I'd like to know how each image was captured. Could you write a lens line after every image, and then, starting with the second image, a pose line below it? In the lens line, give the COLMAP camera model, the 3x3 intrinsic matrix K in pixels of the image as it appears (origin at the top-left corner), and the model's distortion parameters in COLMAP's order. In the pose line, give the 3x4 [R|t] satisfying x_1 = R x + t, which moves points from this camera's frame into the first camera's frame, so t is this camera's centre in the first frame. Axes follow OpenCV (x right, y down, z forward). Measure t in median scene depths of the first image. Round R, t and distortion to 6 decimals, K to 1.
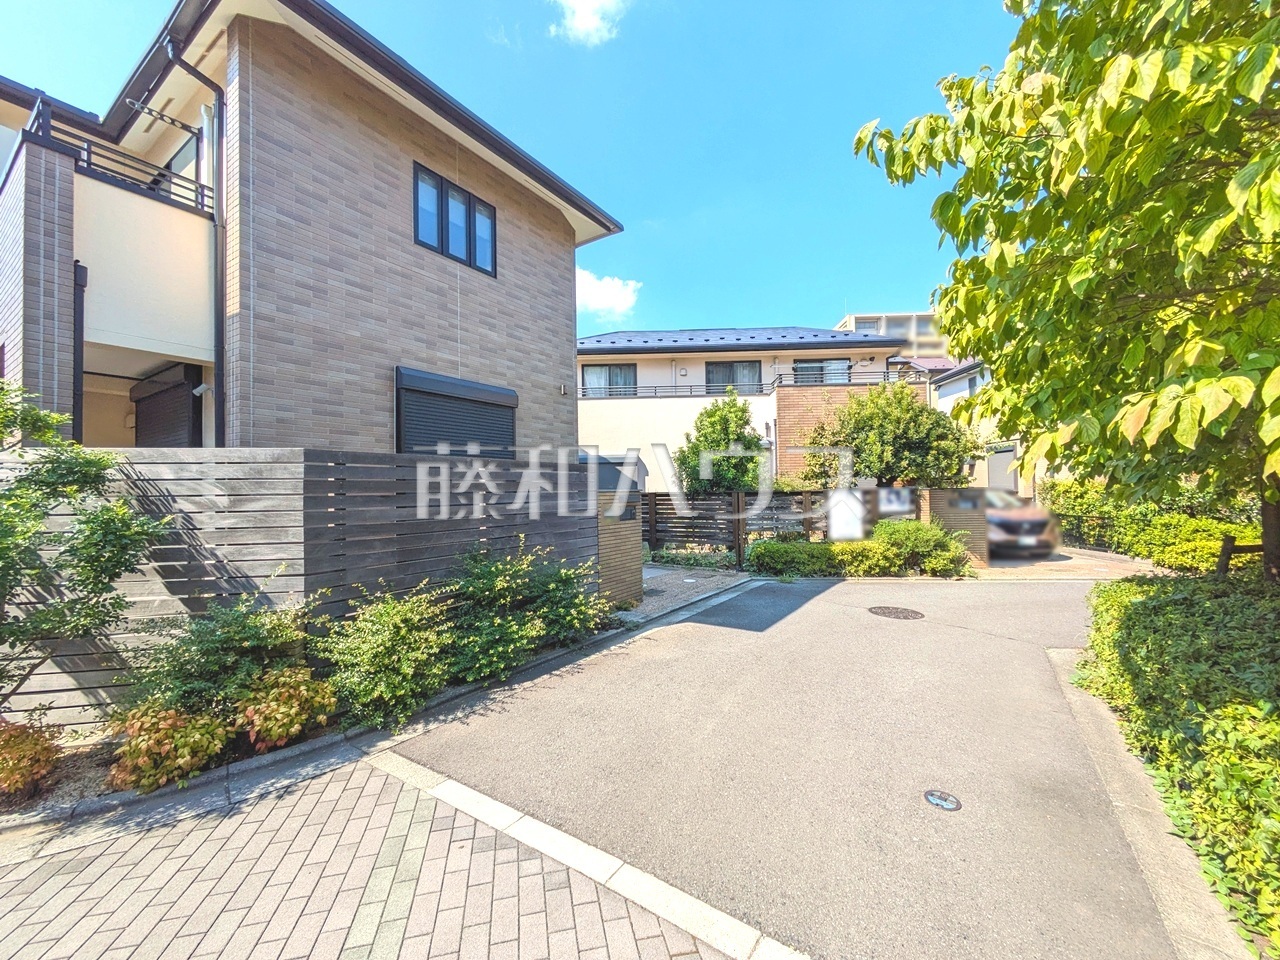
lens RADIAL K [[506.3, 0, 643.0], [0, 506.3, 478.6], [0, 0, 1]] dist [0.001629, 0.000171]
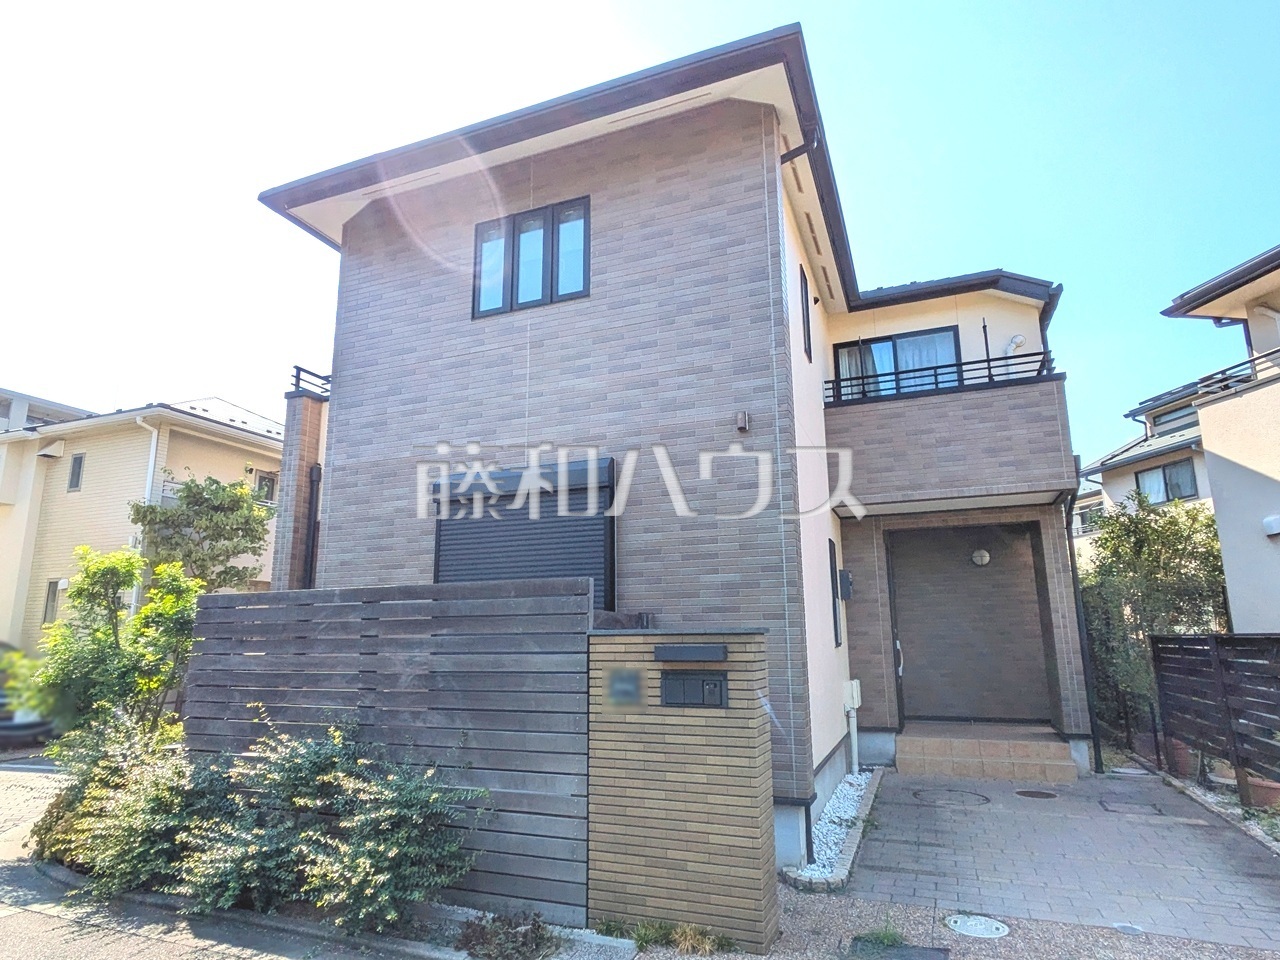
lens RADIAL K [[720.7, 0, 642.7], [0, 720.7, 496.2], [0, 0, 1]] dist [-0.001029, -0.000127]
pose [[0.196720, -0.175666, -0.964595, 0.739528], [0.033023, 0.984448, -0.172546, 0.020725], [0.979903, 0.002089, 0.199462, 1.166095]]
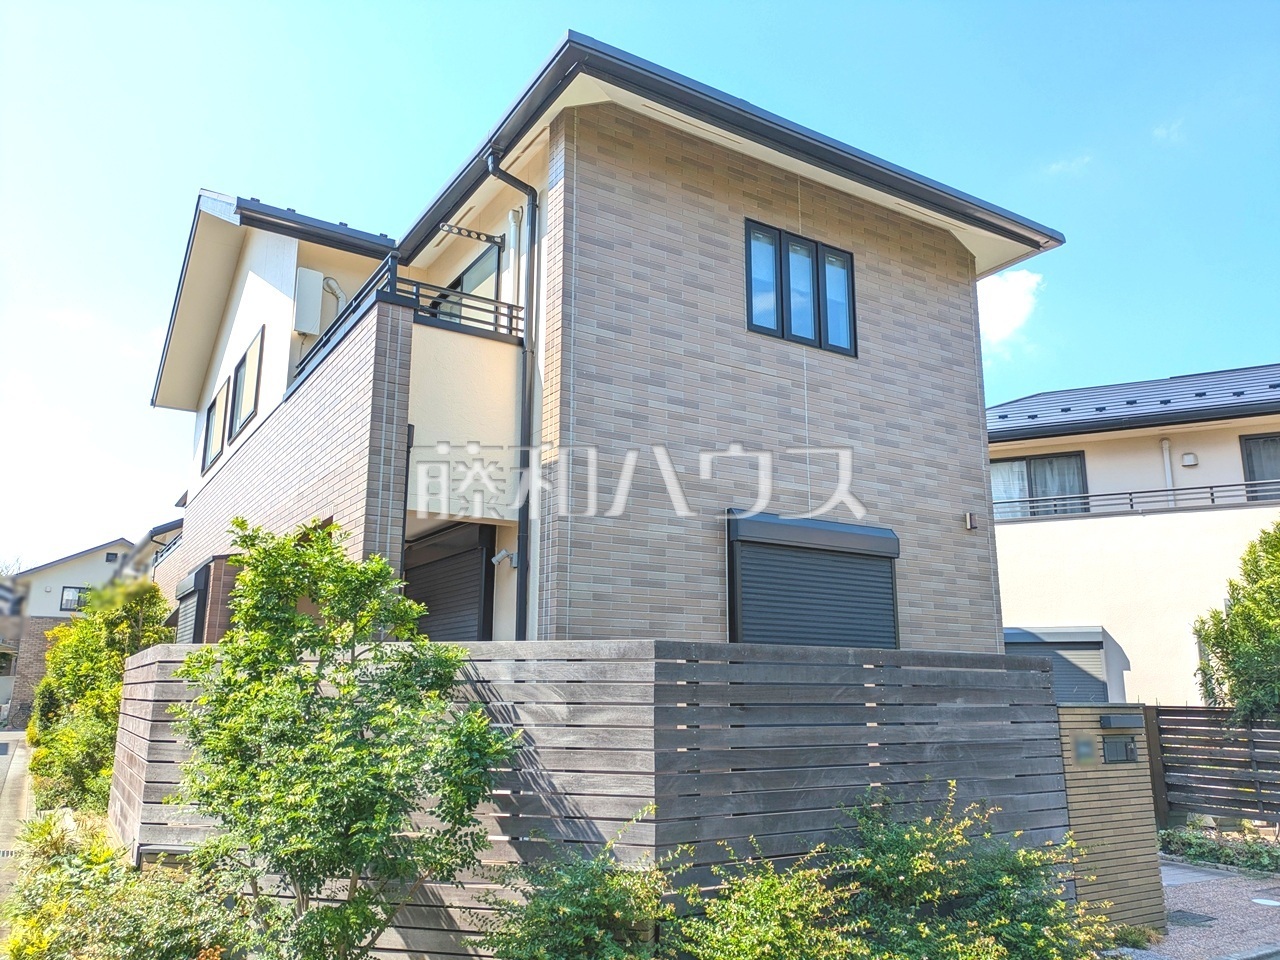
lens RADIAL K [[940.2, 0, 640.8], [0, 940.2, 486.0], [0, 0, 1]] dist [0.070330, -0.076913]
pose [[0.908120, -0.068450, -0.413078, -0.074301], [-0.009058, 0.983104, -0.182821, -0.020914], [0.418613, 0.169765, 0.892156, -0.195676]]
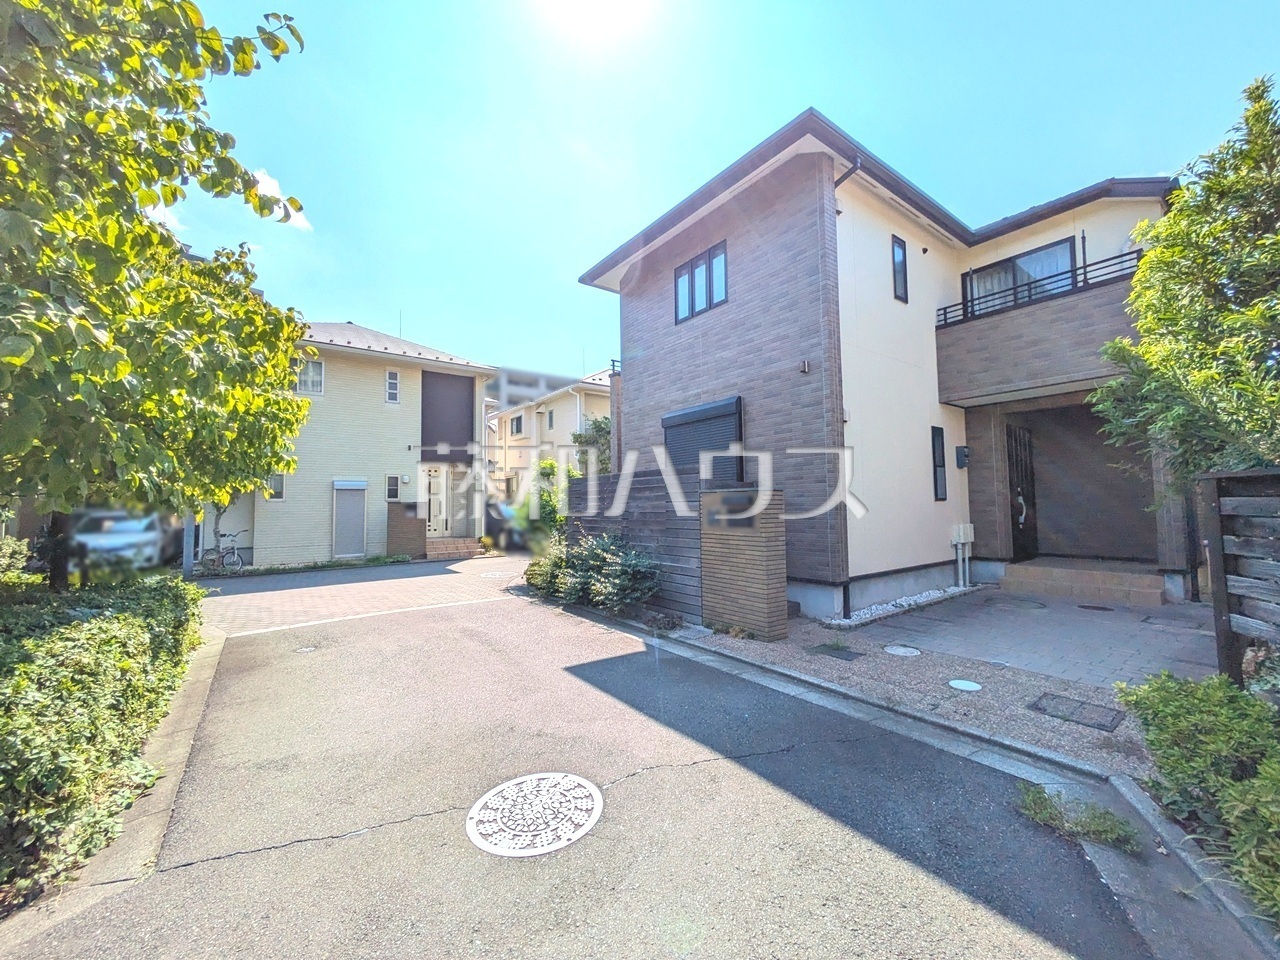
lens RADIAL K [[506.3, 0, 643.0], [0, 506.3, 478.6], [0, 0, 1]] dist [0.001629, 0.000171]
pose [[-0.344344, -0.028521, -0.938410, 1.066425], [0.044761, 0.997903, -0.046754, 0.049788], [0.937776, -0.058104, -0.342346, 1.560960]]
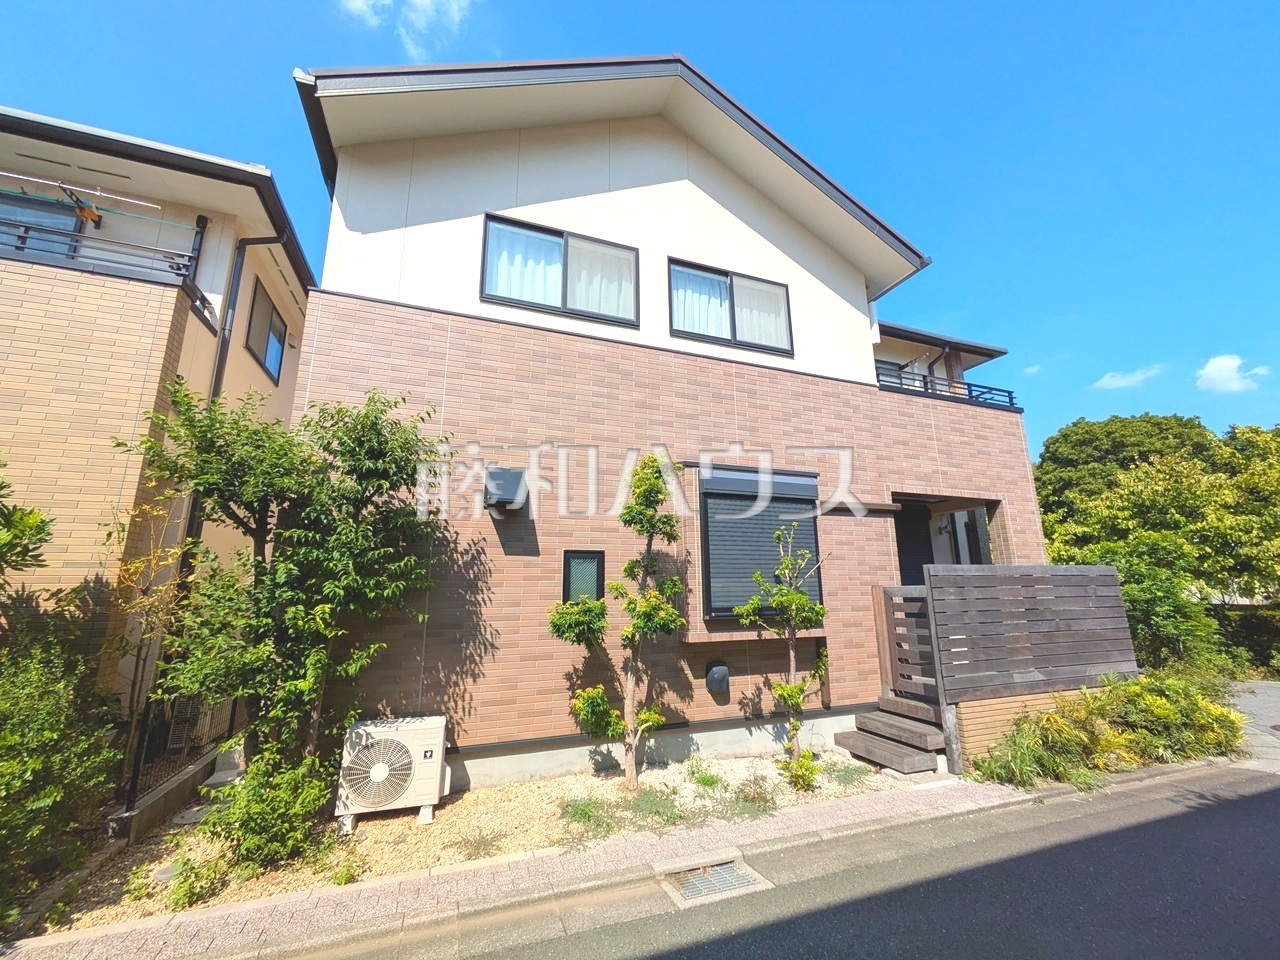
lens RADIAL K [[485.7, 0, 619.7], [0, 485.7, 483.8], [0, 0, 1]] dist [0.000138, 0.000011]
pose [[0.609208, 0.172396, 0.774045, -2.610579], [-0.025093, 0.979786, -0.198470, 0.023178], [-0.792614, 0.101486, 0.601219, 0.814399]]
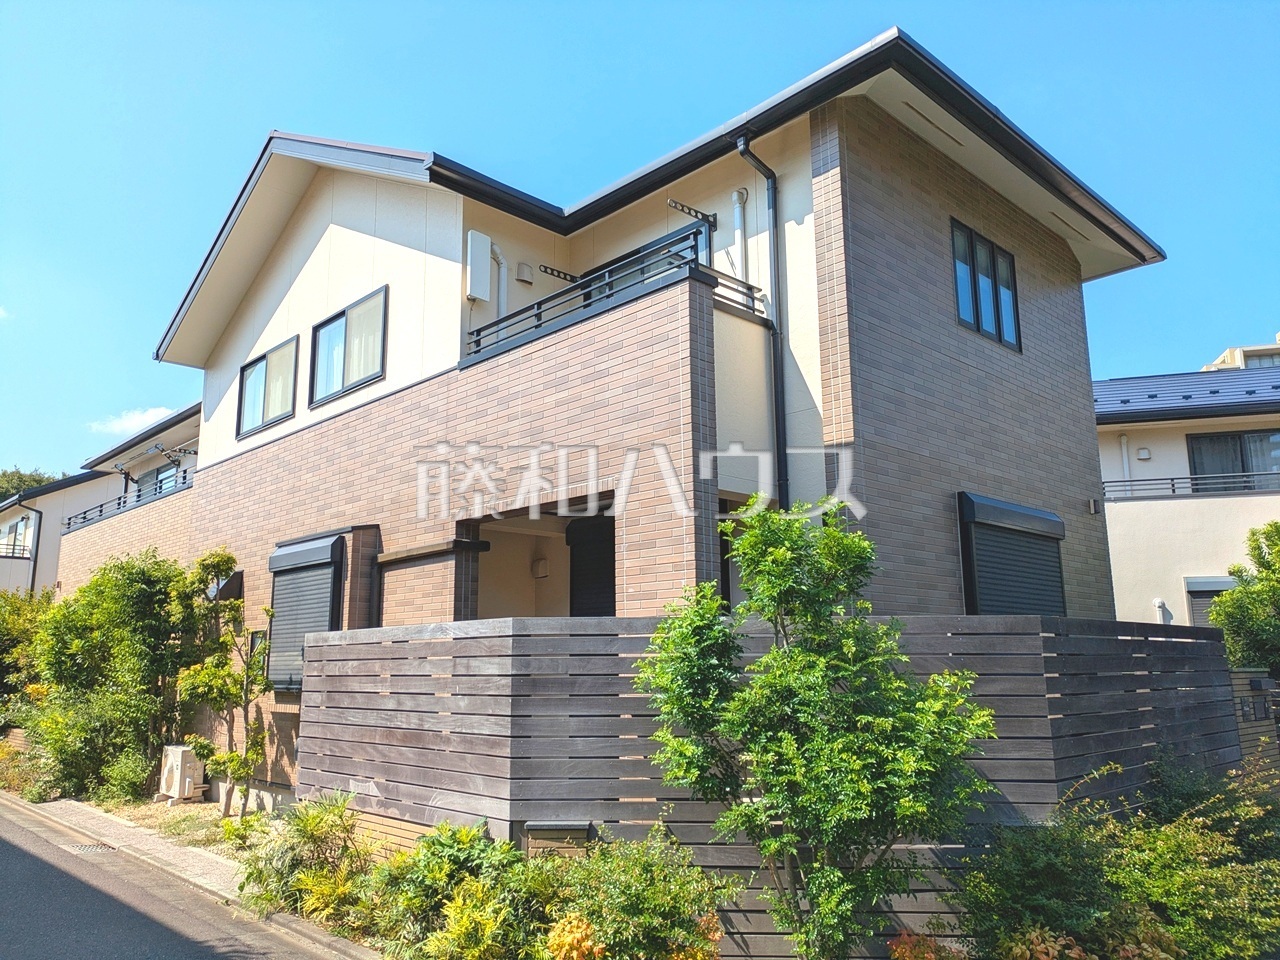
lens RADIAL K [[940.2, 0, 640.8], [0, 940.2, 486.0], [0, 0, 1]] dist [0.070330, -0.076913]
pose [[0.973396, -0.034791, -0.226471, -0.668480], [-0.001542, 0.987388, -0.158311, -0.016579], [0.229122, 0.154449, 0.961066, -0.434048]]
